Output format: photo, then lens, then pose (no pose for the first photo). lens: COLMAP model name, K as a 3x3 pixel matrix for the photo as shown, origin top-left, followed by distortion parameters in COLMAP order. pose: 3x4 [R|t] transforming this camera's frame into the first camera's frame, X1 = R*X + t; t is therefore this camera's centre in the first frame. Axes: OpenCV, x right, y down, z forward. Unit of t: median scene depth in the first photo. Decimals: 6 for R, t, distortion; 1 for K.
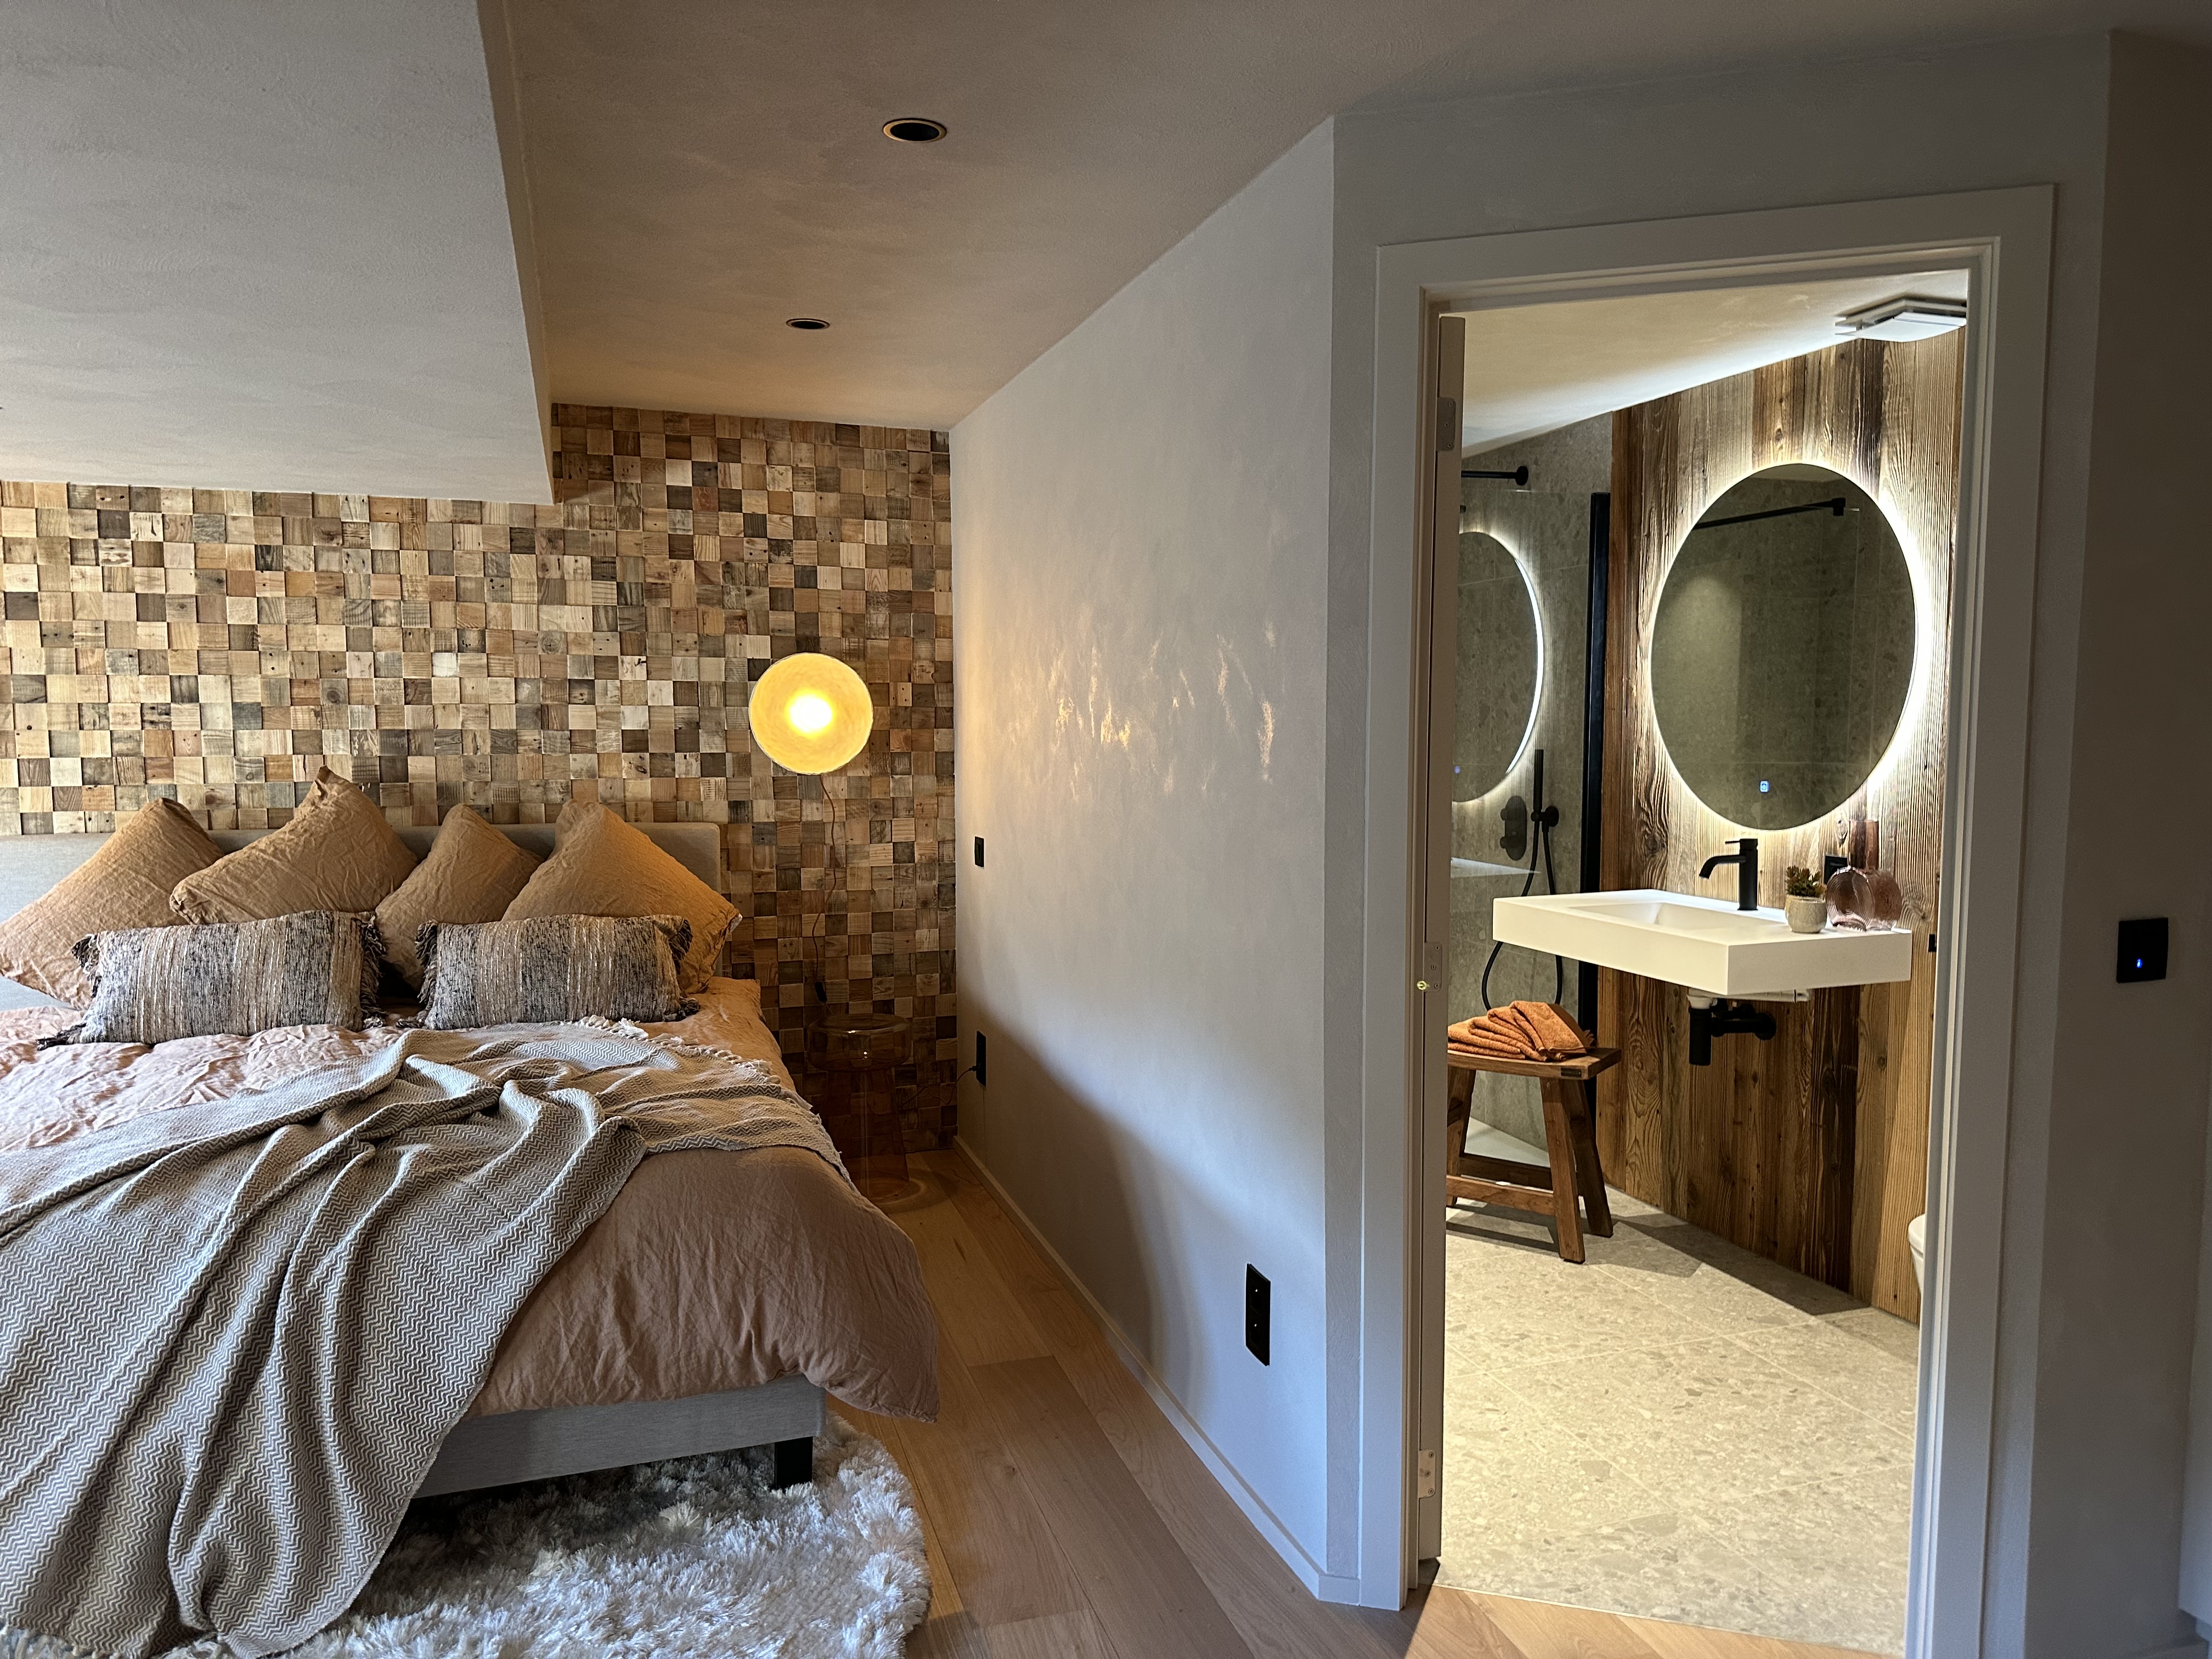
lens RADIAL K [[1555.7, 0, 1097.6], [0, 1555.7, 853.7], [0, 0, 1]] dist [0.010782, -0.012903]
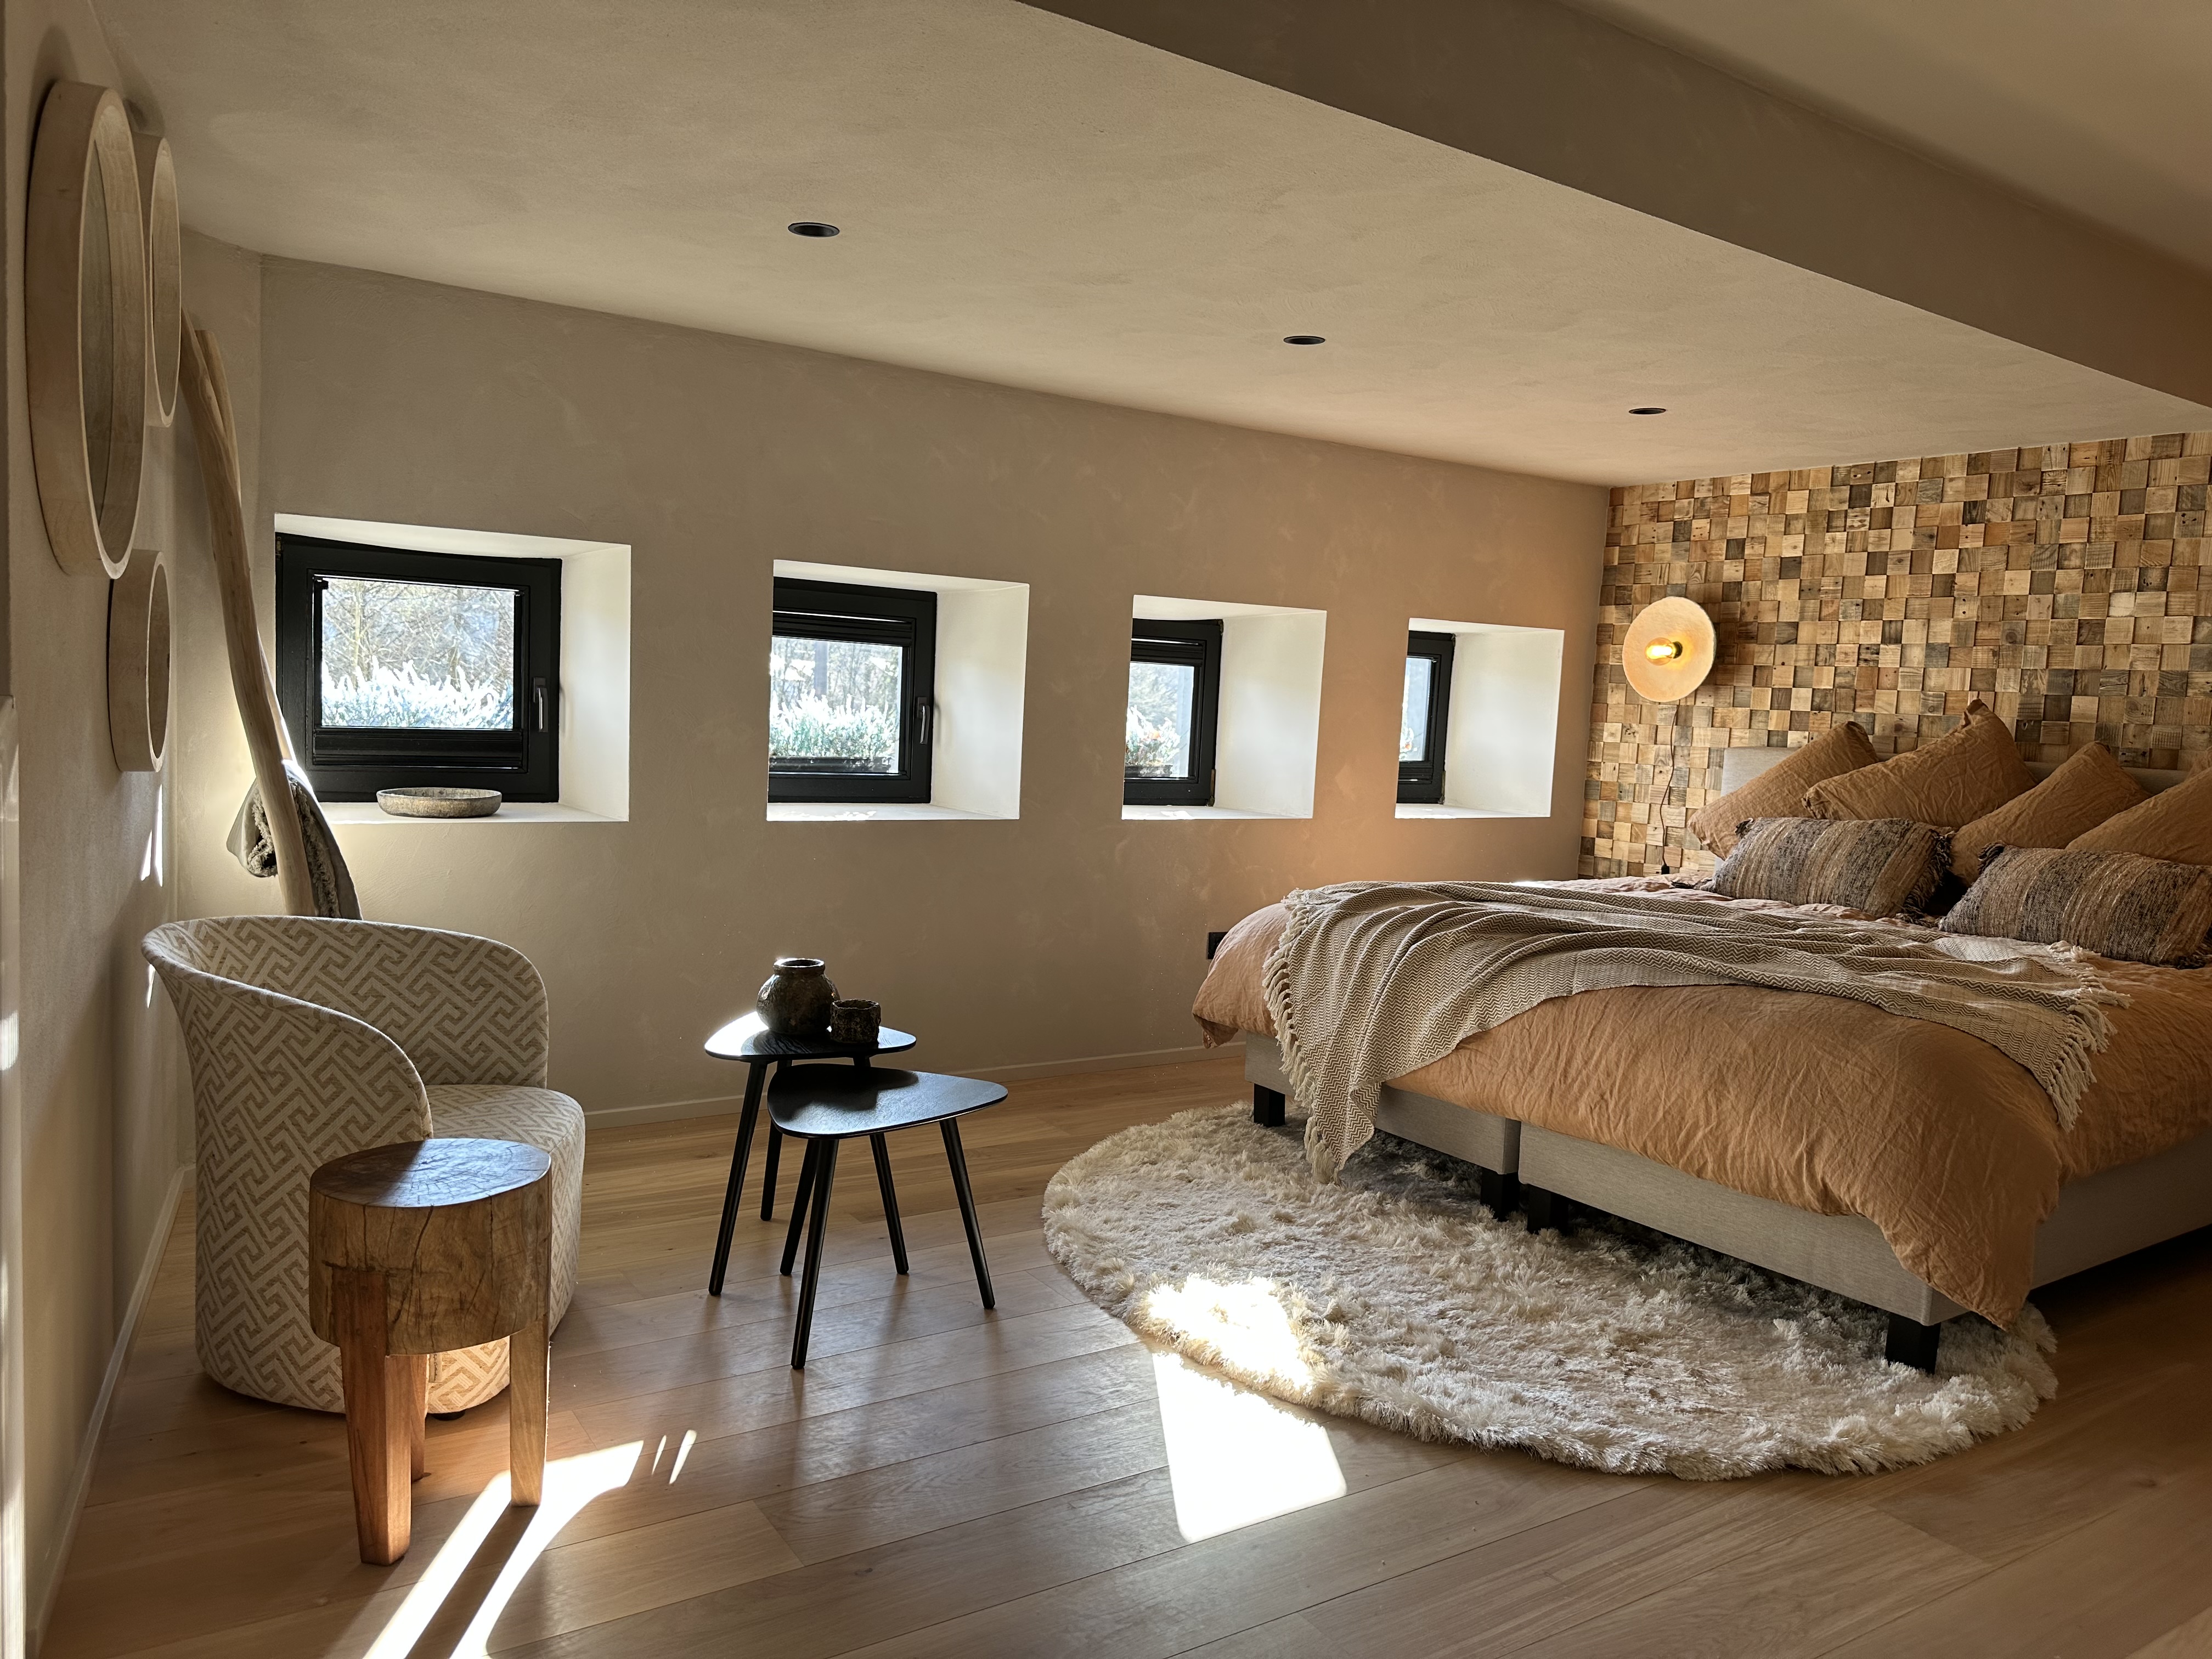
lens RADIAL K [[1555.7, 0, 1093.5], [0, 1555.7, 822.2], [0, 0, 1]] dist [0.010782, -0.012903]
pose [[0.267073, 0.092019, -0.959273, 0.382983], [-0.137926, 0.988832, 0.056454, 0.051369], [0.953755, 0.117232, 0.276782, 0.125103]]
